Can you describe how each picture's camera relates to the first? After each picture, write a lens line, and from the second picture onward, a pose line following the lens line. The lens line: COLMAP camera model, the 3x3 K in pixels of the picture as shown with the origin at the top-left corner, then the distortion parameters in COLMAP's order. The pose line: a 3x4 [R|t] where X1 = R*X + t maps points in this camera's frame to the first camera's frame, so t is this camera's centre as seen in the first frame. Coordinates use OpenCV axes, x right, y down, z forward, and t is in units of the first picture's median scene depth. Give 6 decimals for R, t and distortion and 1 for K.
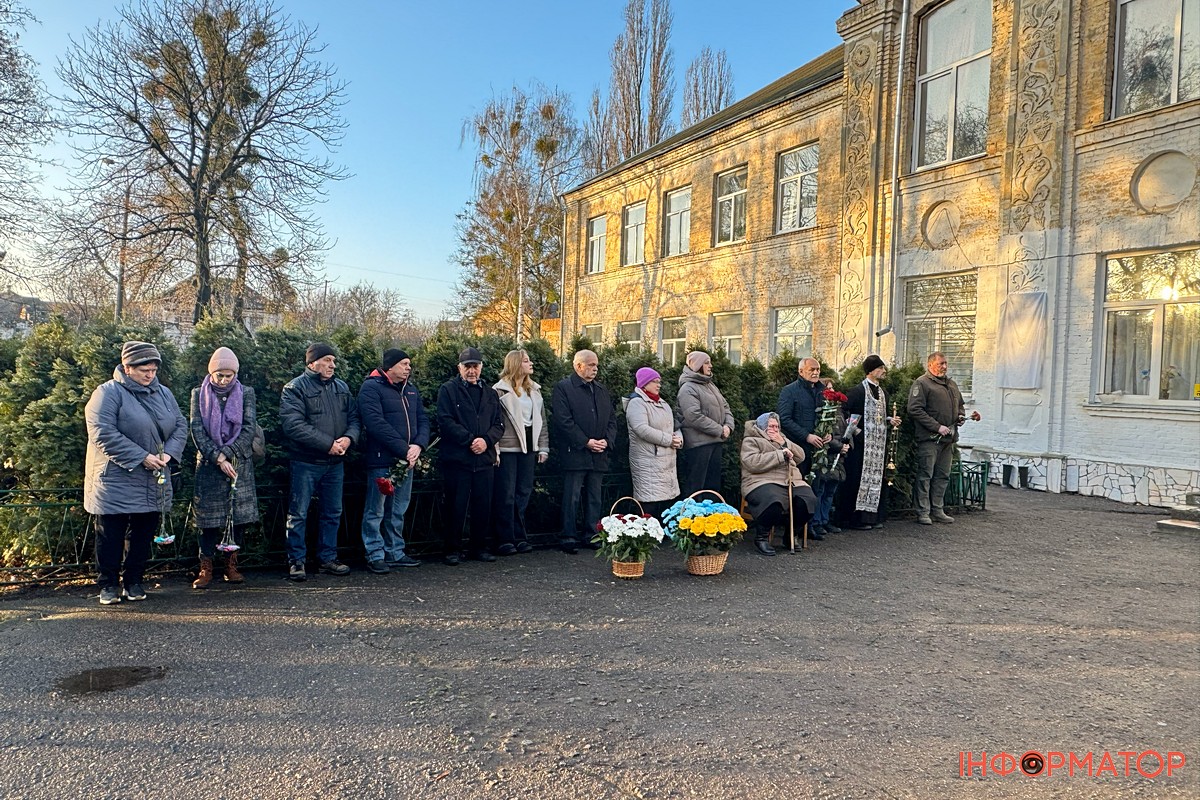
lens RADIAL K [[826.4, 0, 603.7], [0, 826.4, 397.4], [0, 0, 1]] dist [-0.004344, 0.011756]
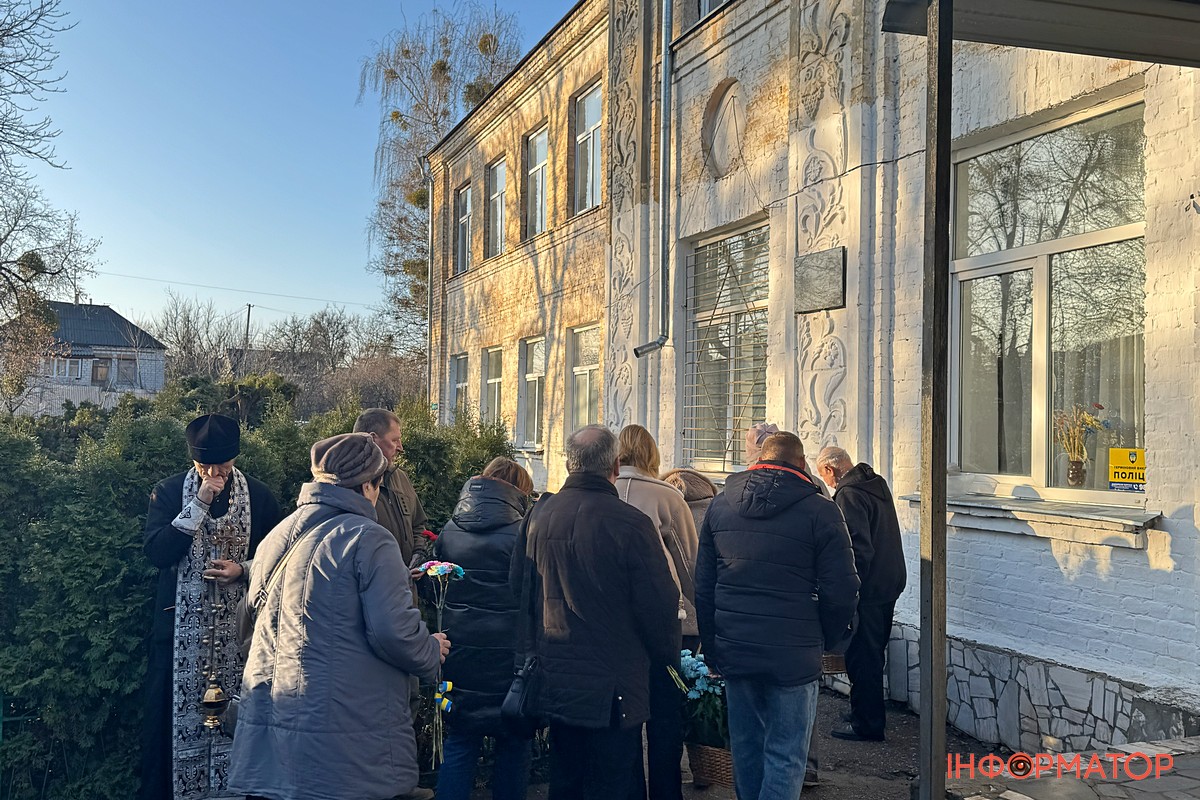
lens RADIAL K [[1136.2, 0, 597.2], [0, 1136.2, 388.3], [0, 0, 1]] dist [0.031712, 0.000000]
pose [[0.991951, -0.027589, -0.123581, 0.861237], [0.020084, 0.997901, -0.061573, -0.025934], [0.125020, 0.058595, 0.990422, 0.677146]]
